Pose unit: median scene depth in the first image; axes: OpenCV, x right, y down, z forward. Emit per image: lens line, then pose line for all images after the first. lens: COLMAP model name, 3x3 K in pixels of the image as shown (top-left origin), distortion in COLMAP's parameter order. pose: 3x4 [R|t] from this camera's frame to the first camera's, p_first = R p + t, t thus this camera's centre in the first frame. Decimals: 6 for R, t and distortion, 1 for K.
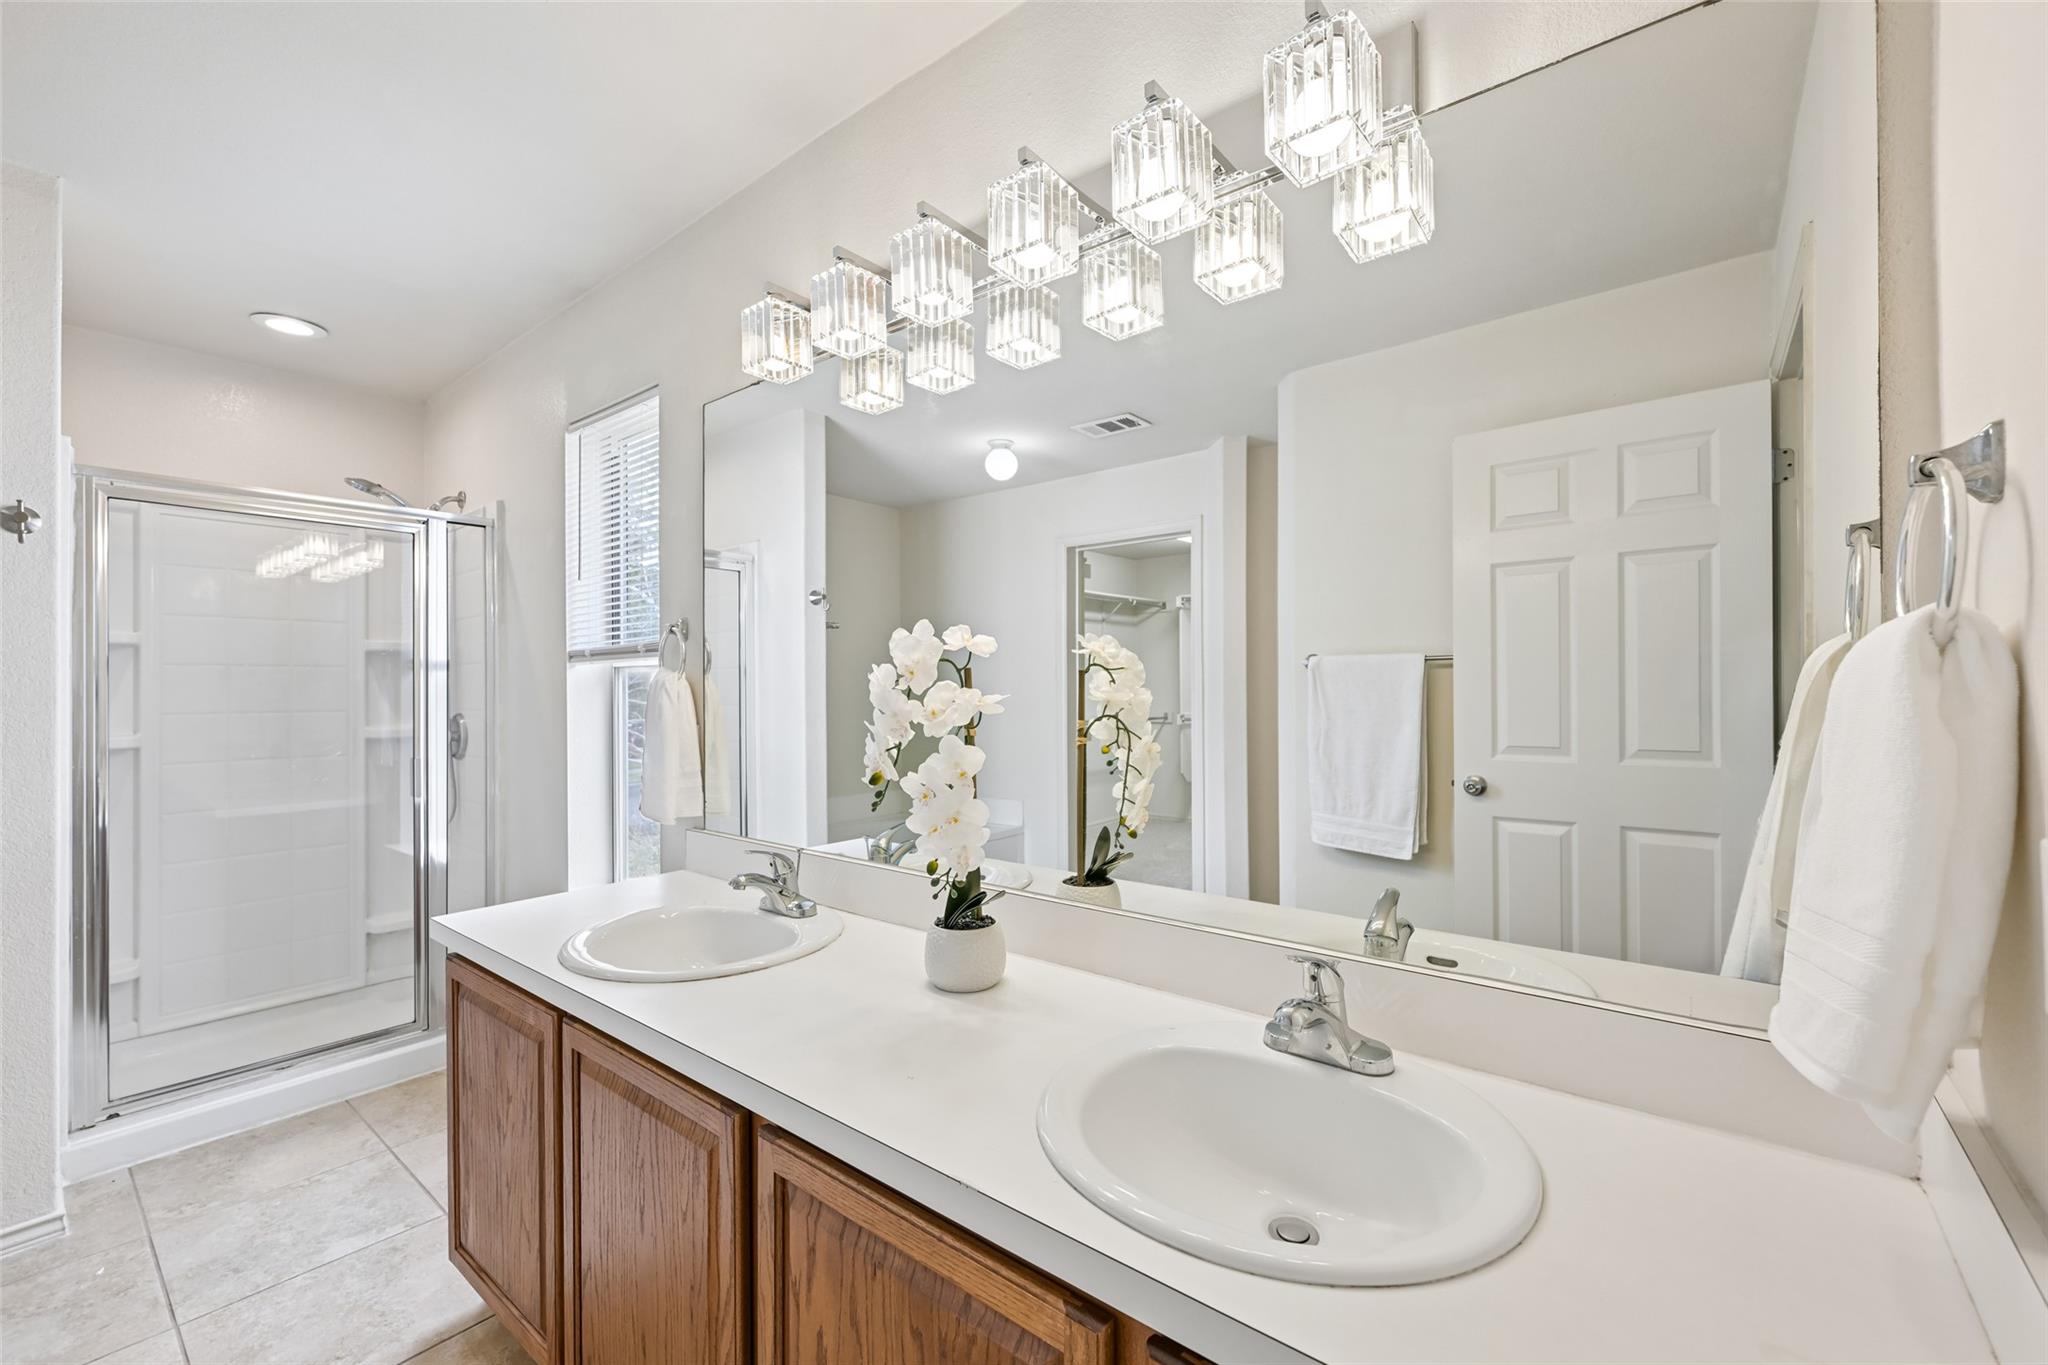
lens RADIAL K [[839.5, 0, 1022.5], [0, 839.5, 686.2], [0, 0, 1]] dist [-0.001616, 0.000170]
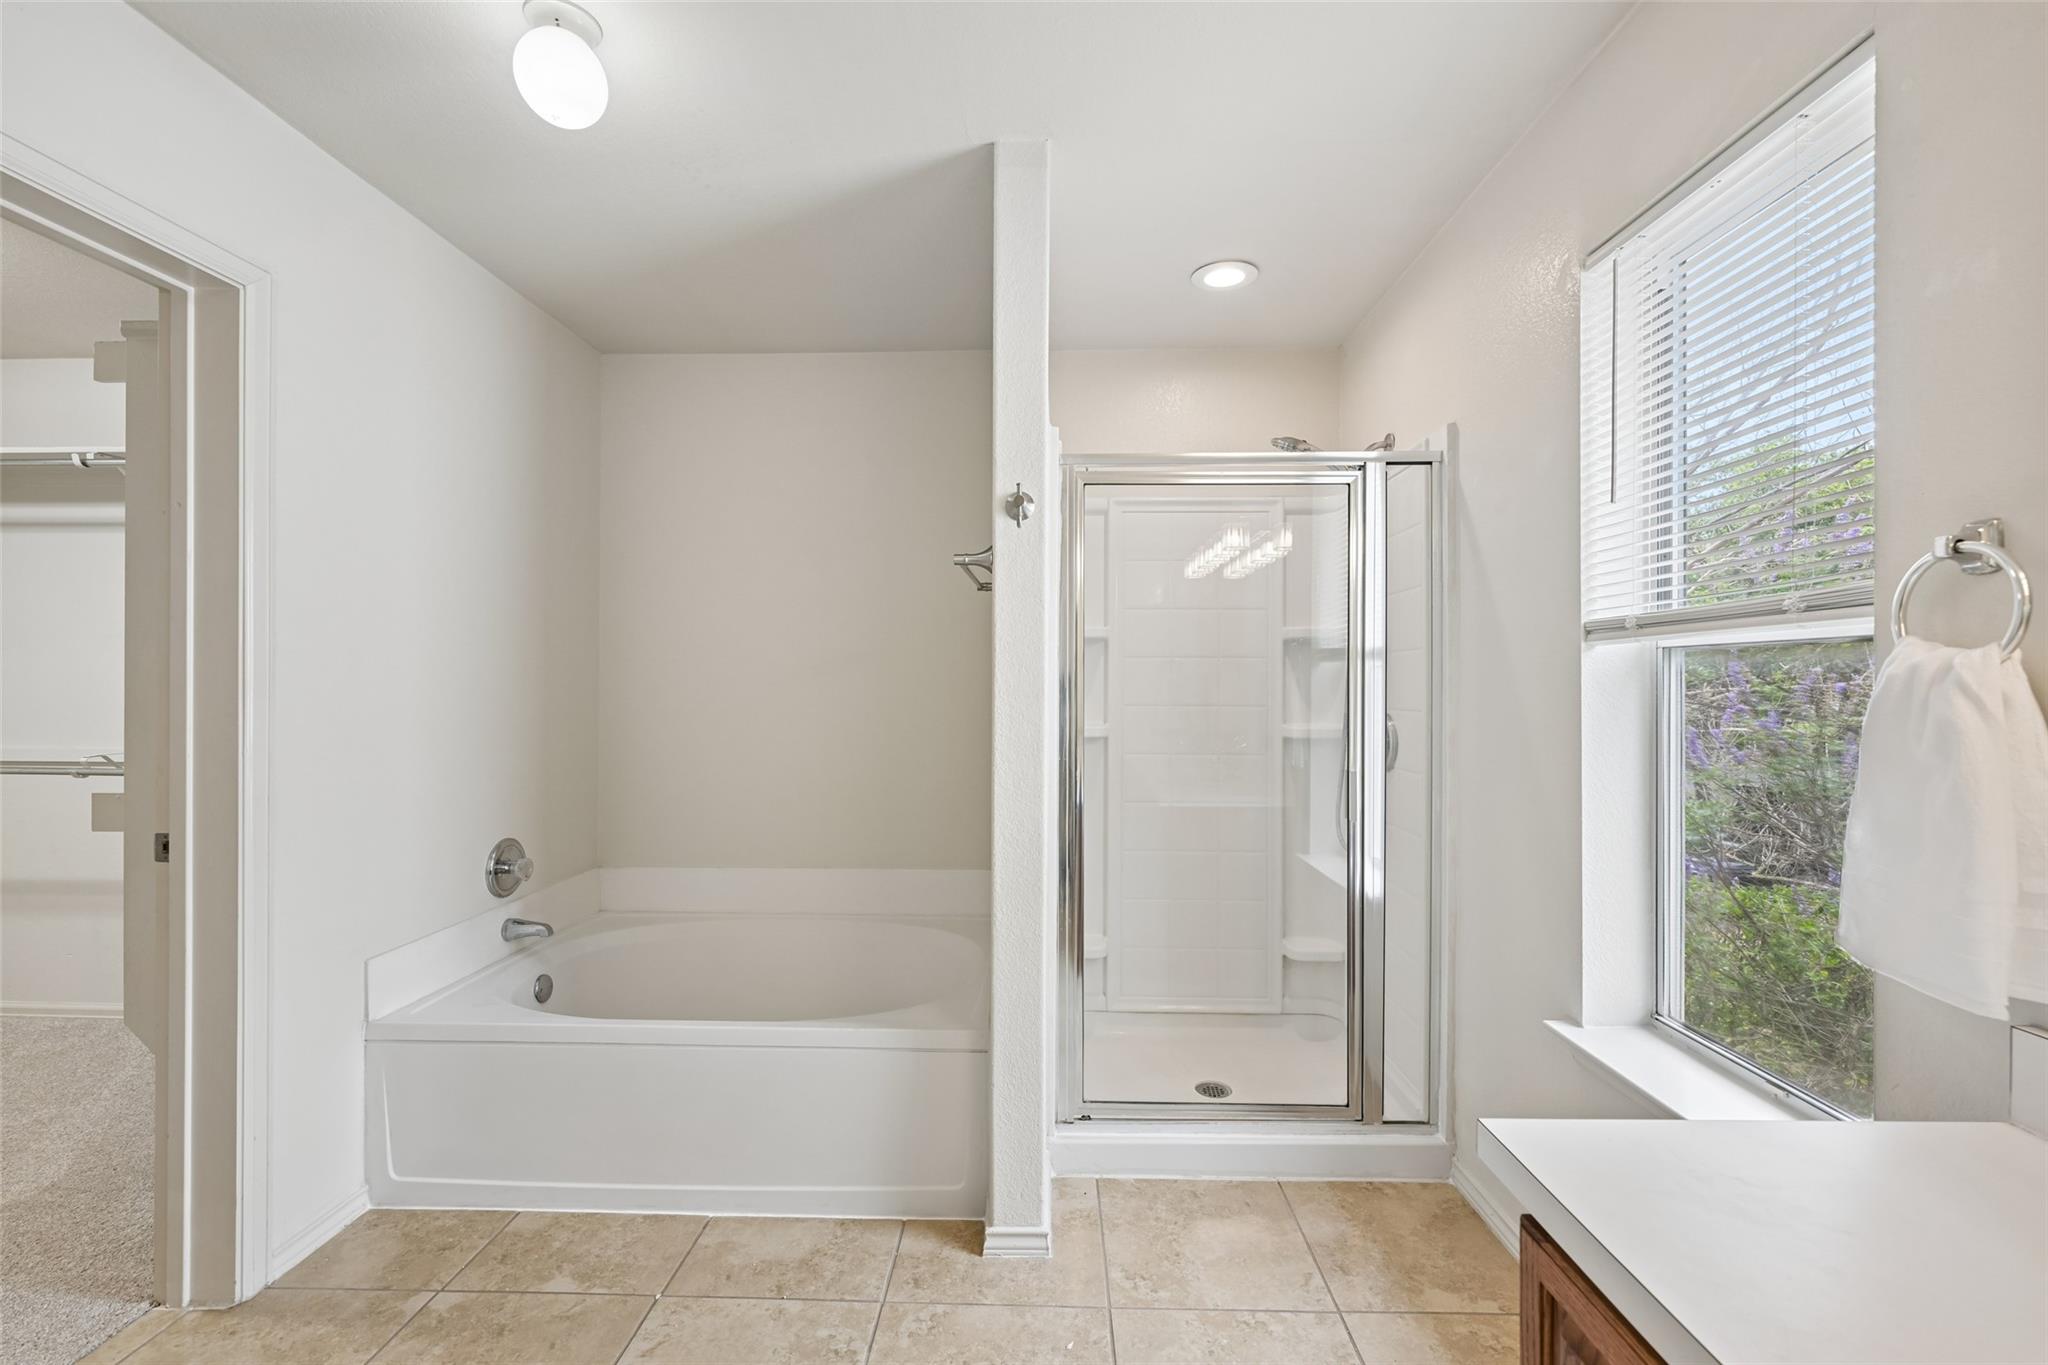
lens RADIAL K [[839.5, 0, 1017.7], [0, 839.5, 684.0], [0, 0, 1]] dist [-0.001616, 0.000170]
pose [[0.602836, 0.005587, -0.797846, -0.292869], [-0.002240, 0.999983, 0.005310, 0.001153], [0.797862, -0.001414, 0.602838, 0.286223]]
